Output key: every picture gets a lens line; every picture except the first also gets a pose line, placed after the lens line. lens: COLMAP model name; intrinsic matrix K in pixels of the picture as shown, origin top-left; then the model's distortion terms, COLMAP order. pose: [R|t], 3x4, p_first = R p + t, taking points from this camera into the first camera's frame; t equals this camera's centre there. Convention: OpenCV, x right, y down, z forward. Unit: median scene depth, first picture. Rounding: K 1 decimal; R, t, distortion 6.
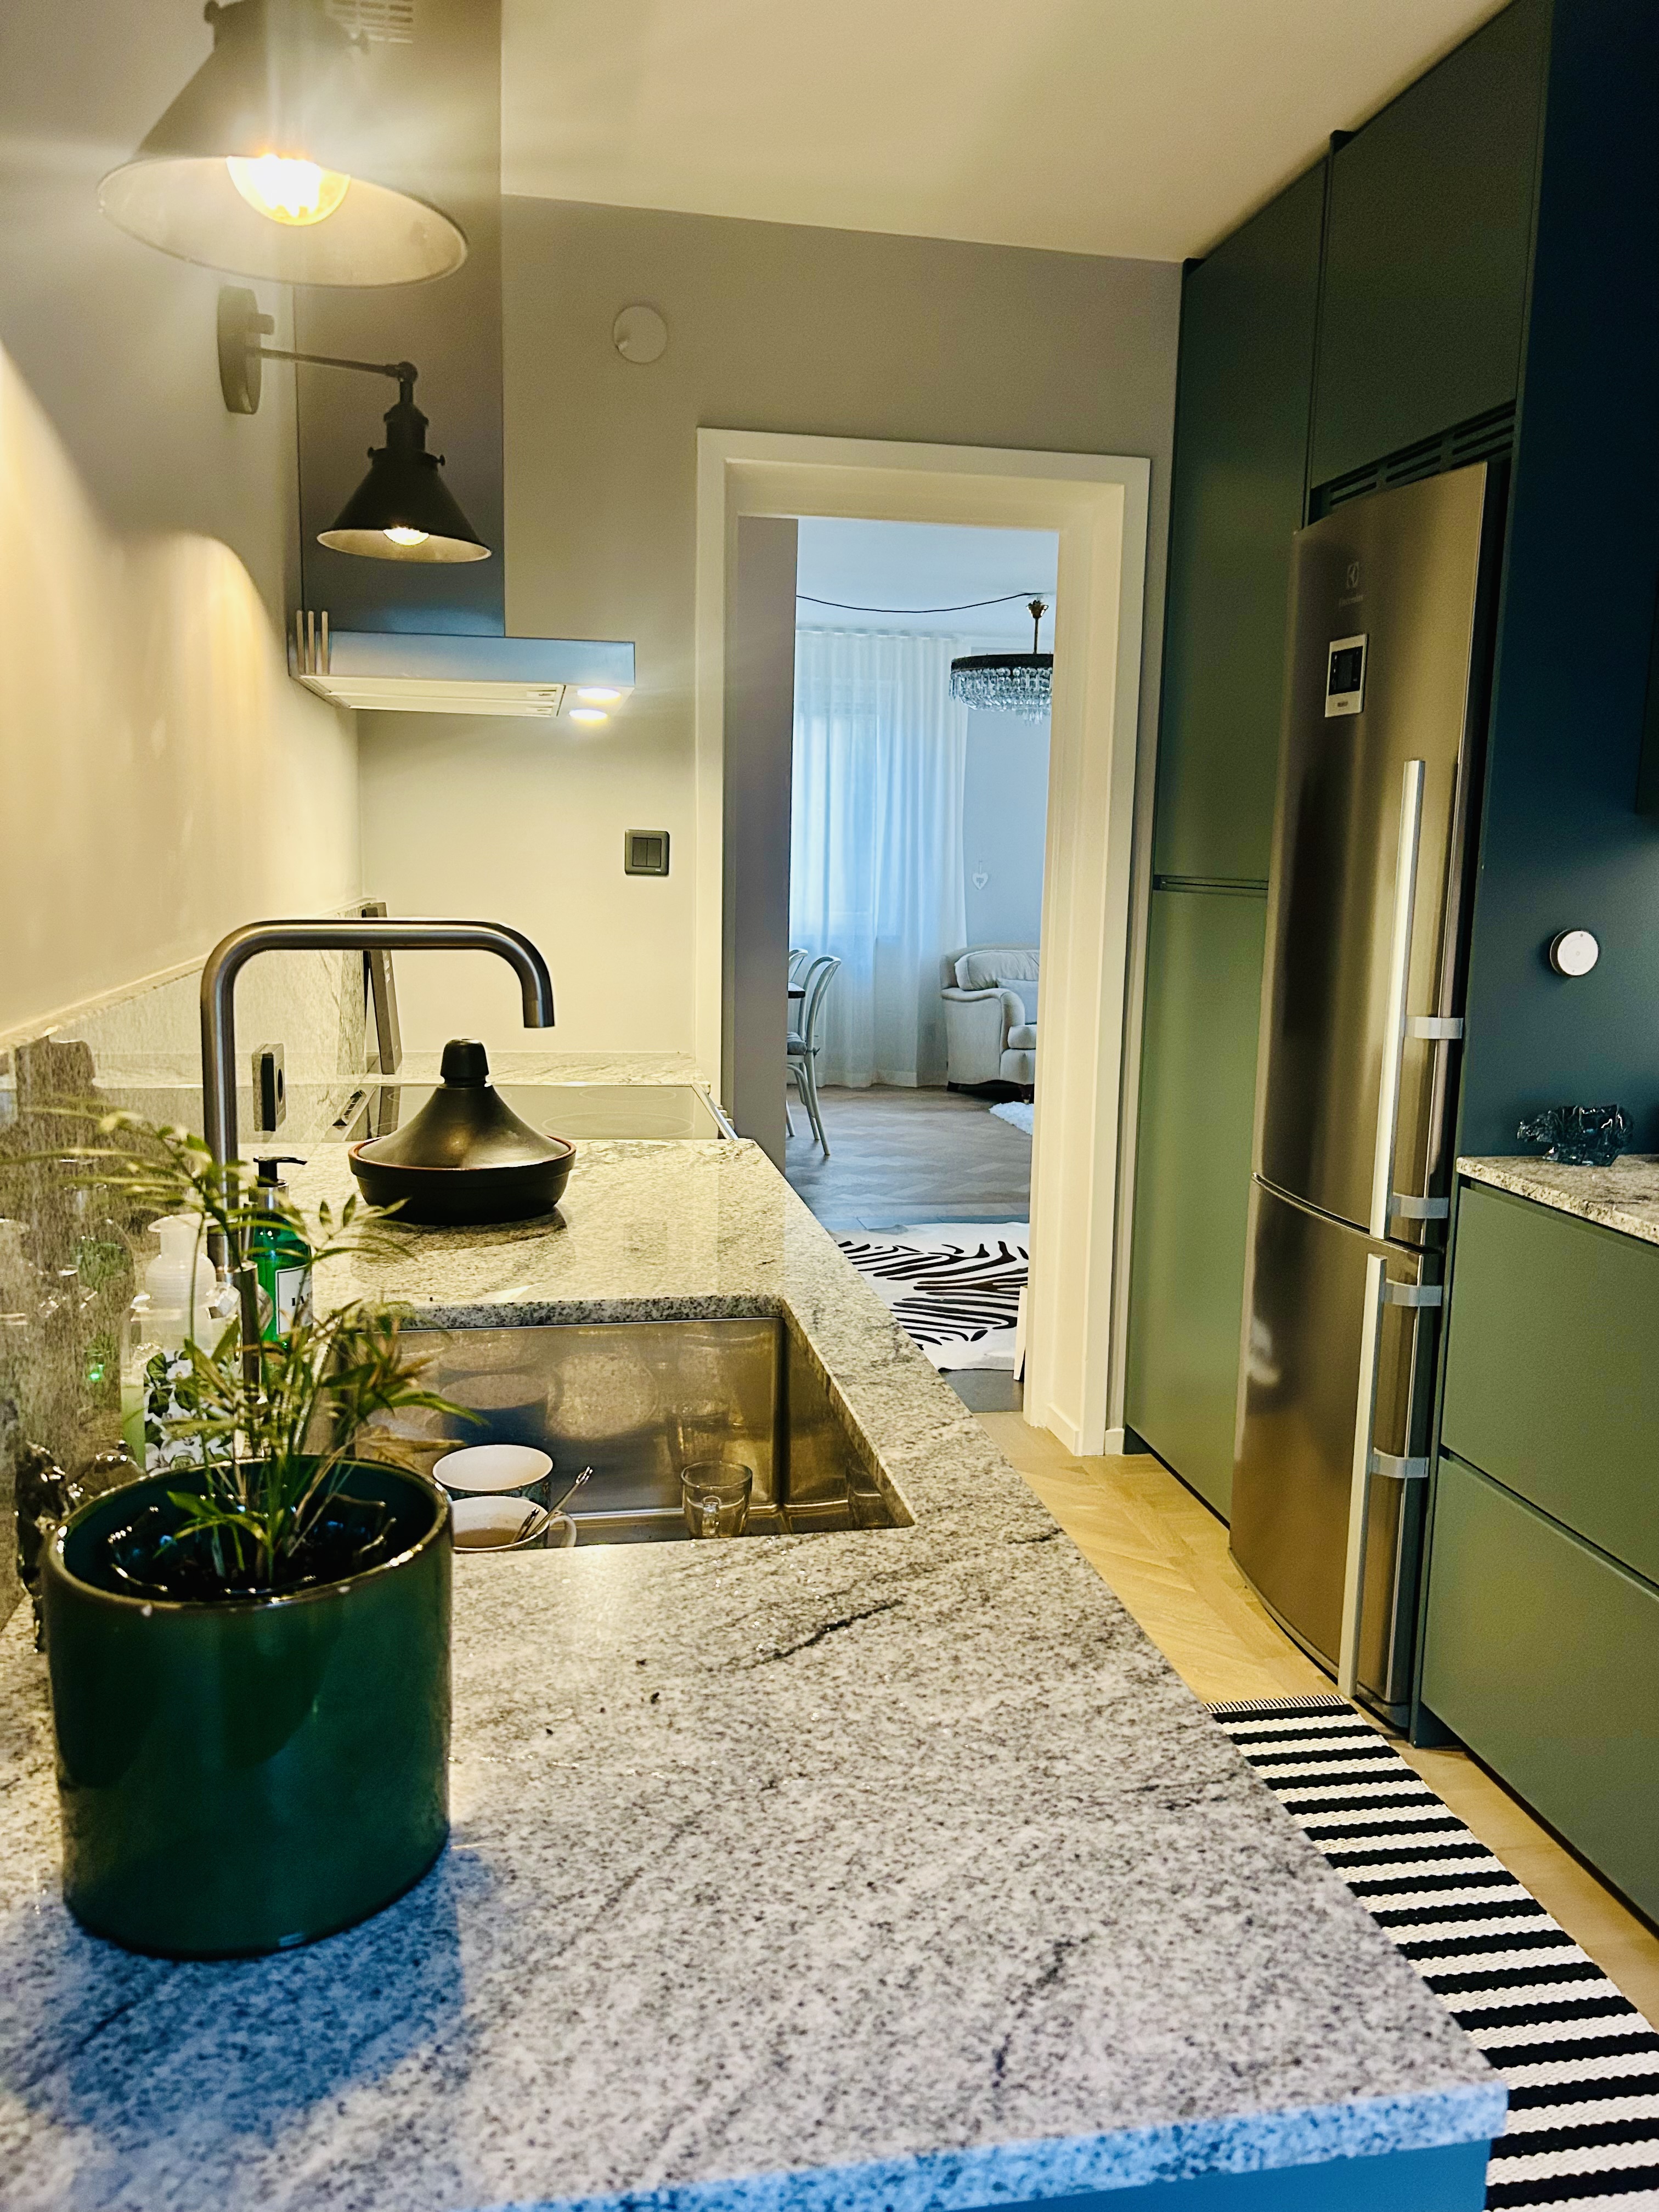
lens RADIAL K [[1655.5, 0, 826.3], [0, 1655.5, 1114.1], [0, 0, 1]] dist [0.062409, -0.061068]
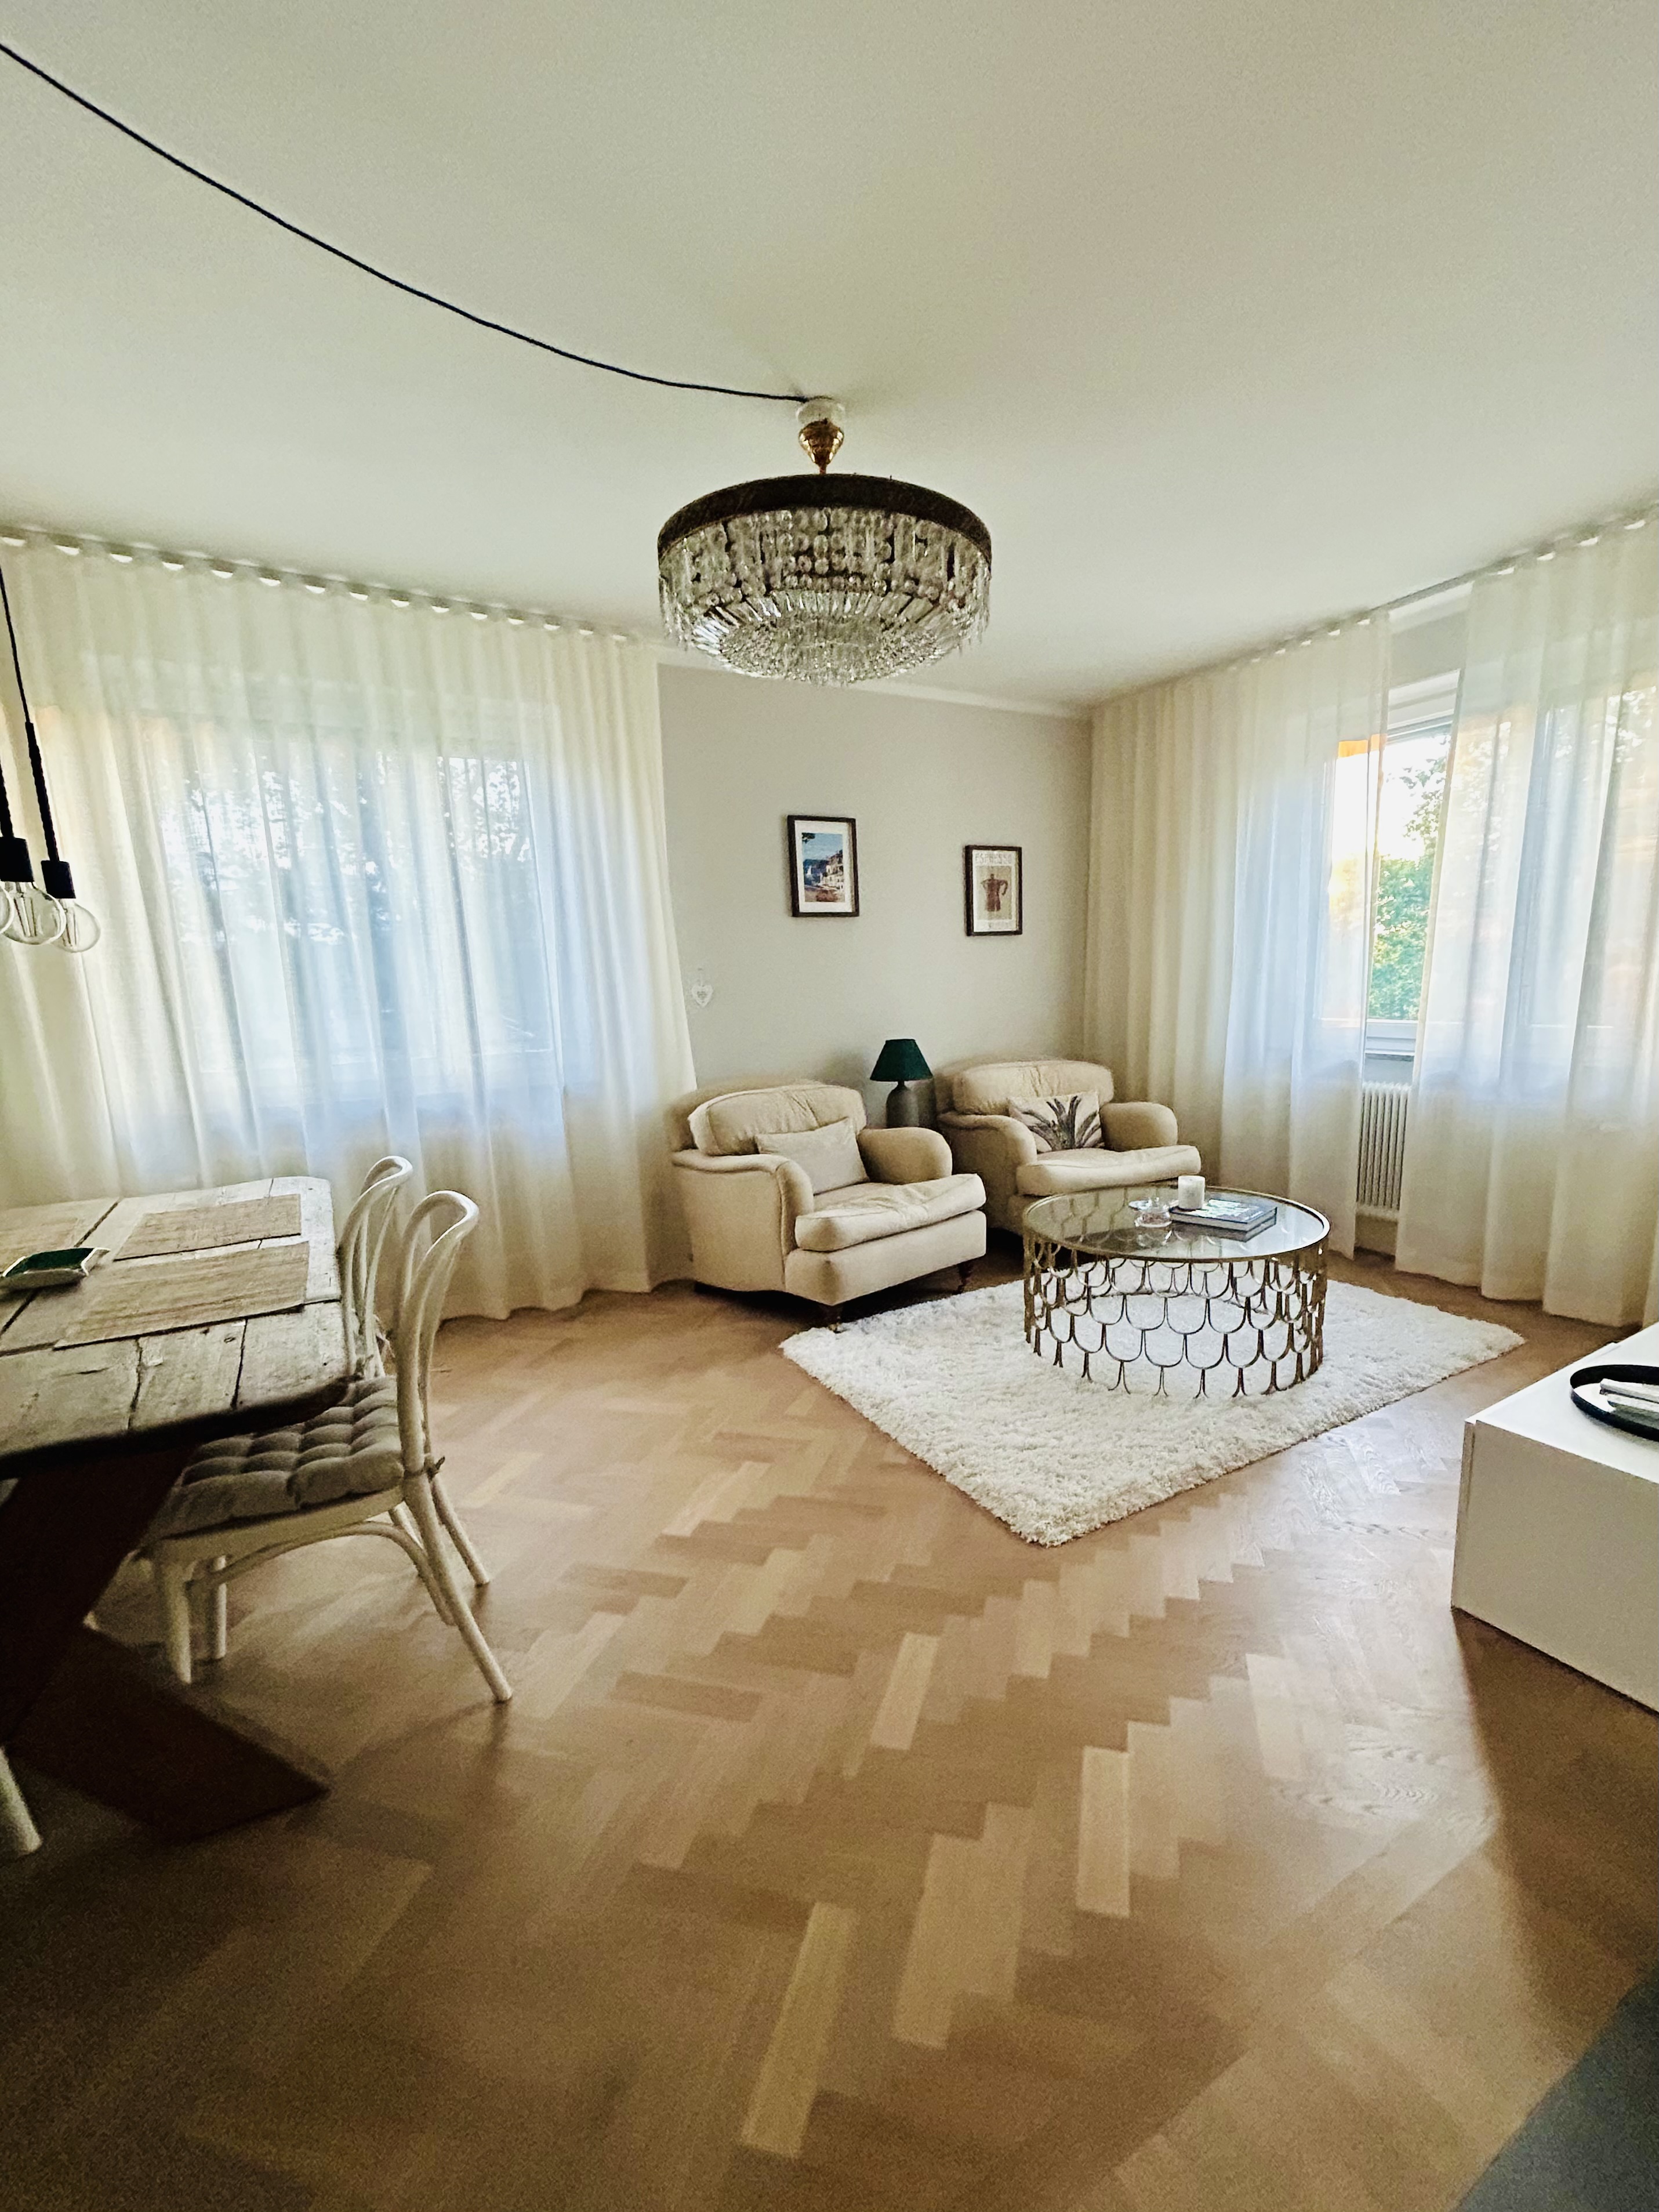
lens RADIAL K [[951.7, 0, 878.8], [0, 951.7, 1159.1], [0, 0, 1]] dist [-0.003019, 0.002472]
pose [[0.936344, -0.119984, 0.329944, 0.019335], [0.108670, 0.992685, 0.052597, -0.085935], [-0.333842, -0.013393, 0.942534, 0.603299]]
